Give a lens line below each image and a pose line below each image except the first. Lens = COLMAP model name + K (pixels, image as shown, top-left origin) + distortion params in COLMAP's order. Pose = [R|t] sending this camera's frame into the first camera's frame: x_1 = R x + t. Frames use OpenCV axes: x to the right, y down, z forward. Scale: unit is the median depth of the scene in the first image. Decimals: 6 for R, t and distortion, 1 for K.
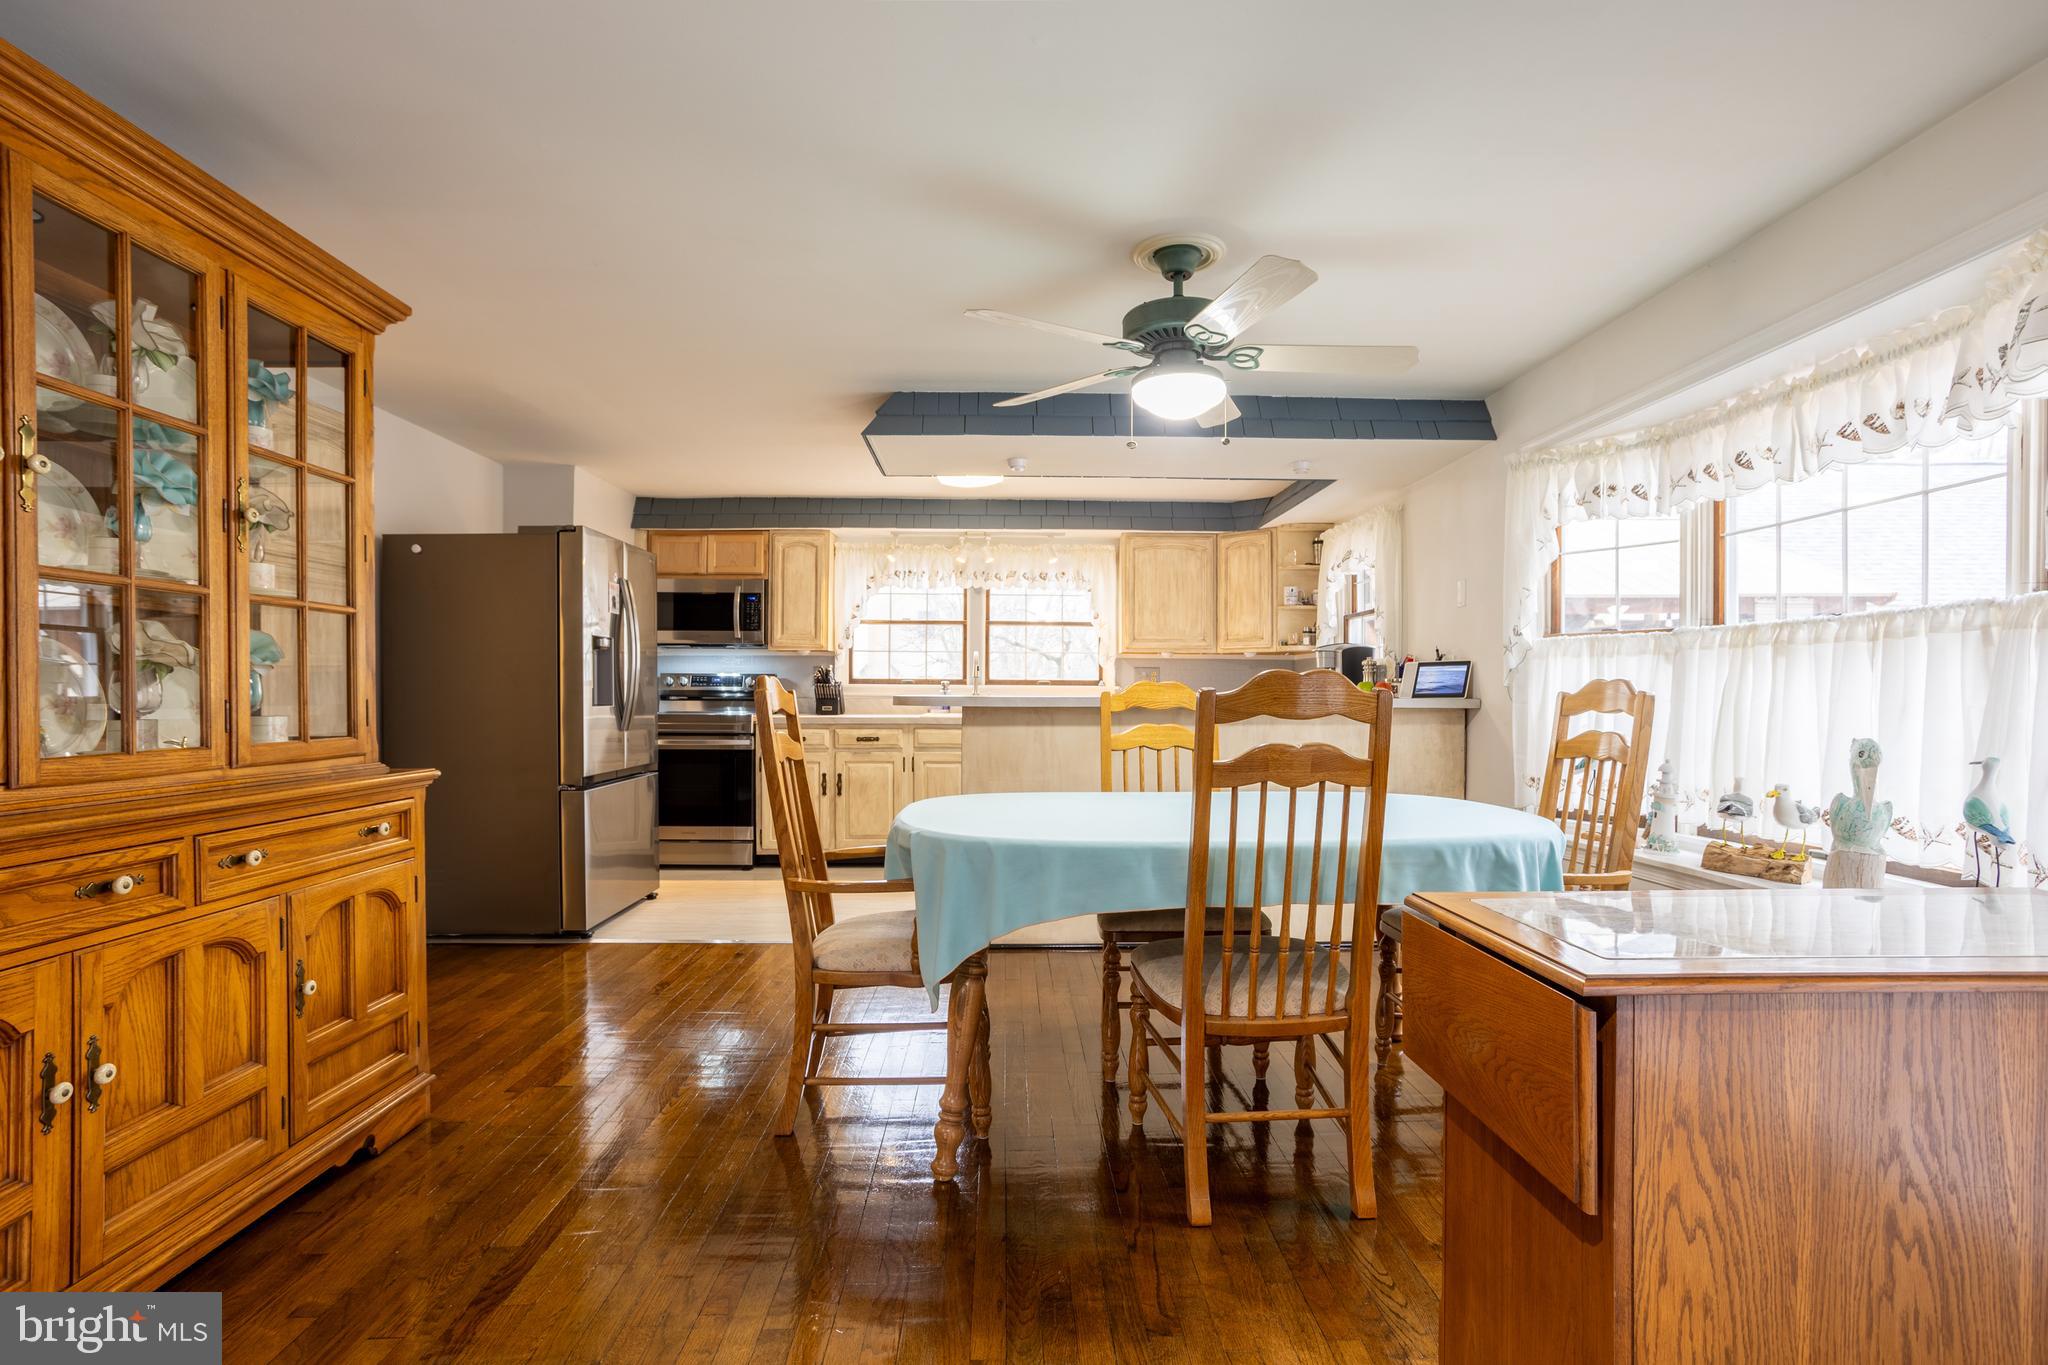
lens RADIAL K [[994.3, 0, 1026.3], [0, 994.3, 688.3], [0, 0, 1]] dist [-0.015873, 0.008936]
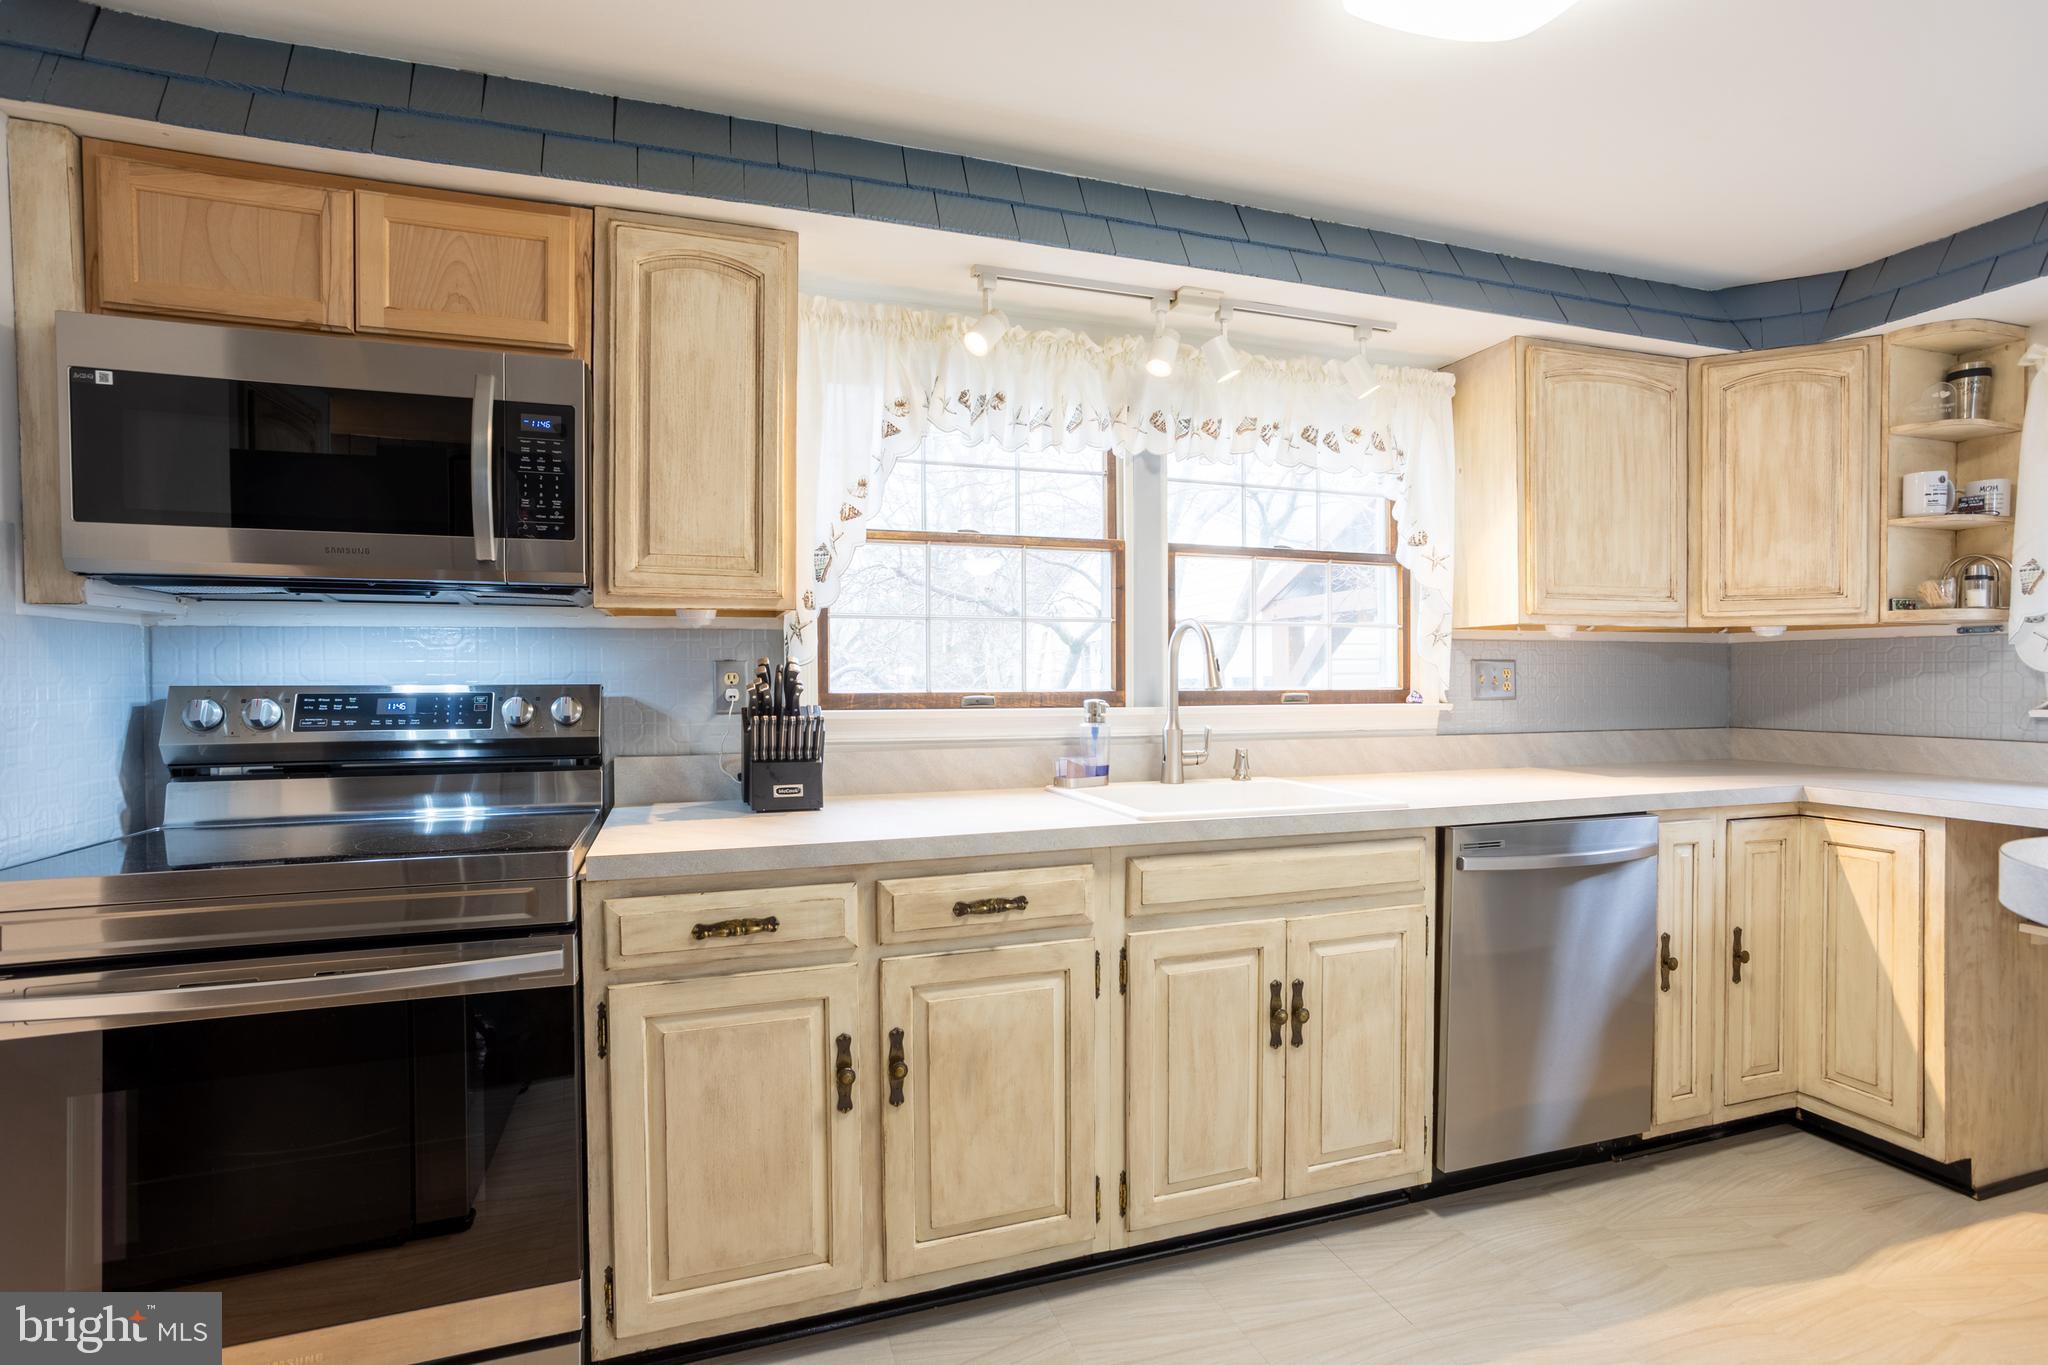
lens RADIAL K [[994.3, 0, 1030.5], [0, 994.3, 680.7], [0, 0, 1]] dist [-0.015873, 0.008936]
pose [[0.951273, -0.011597, 0.308133, -0.227336], [0.008854, 0.999908, 0.010299, -0.018515], [-0.308224, -0.007069, 0.951288, 0.675984]]
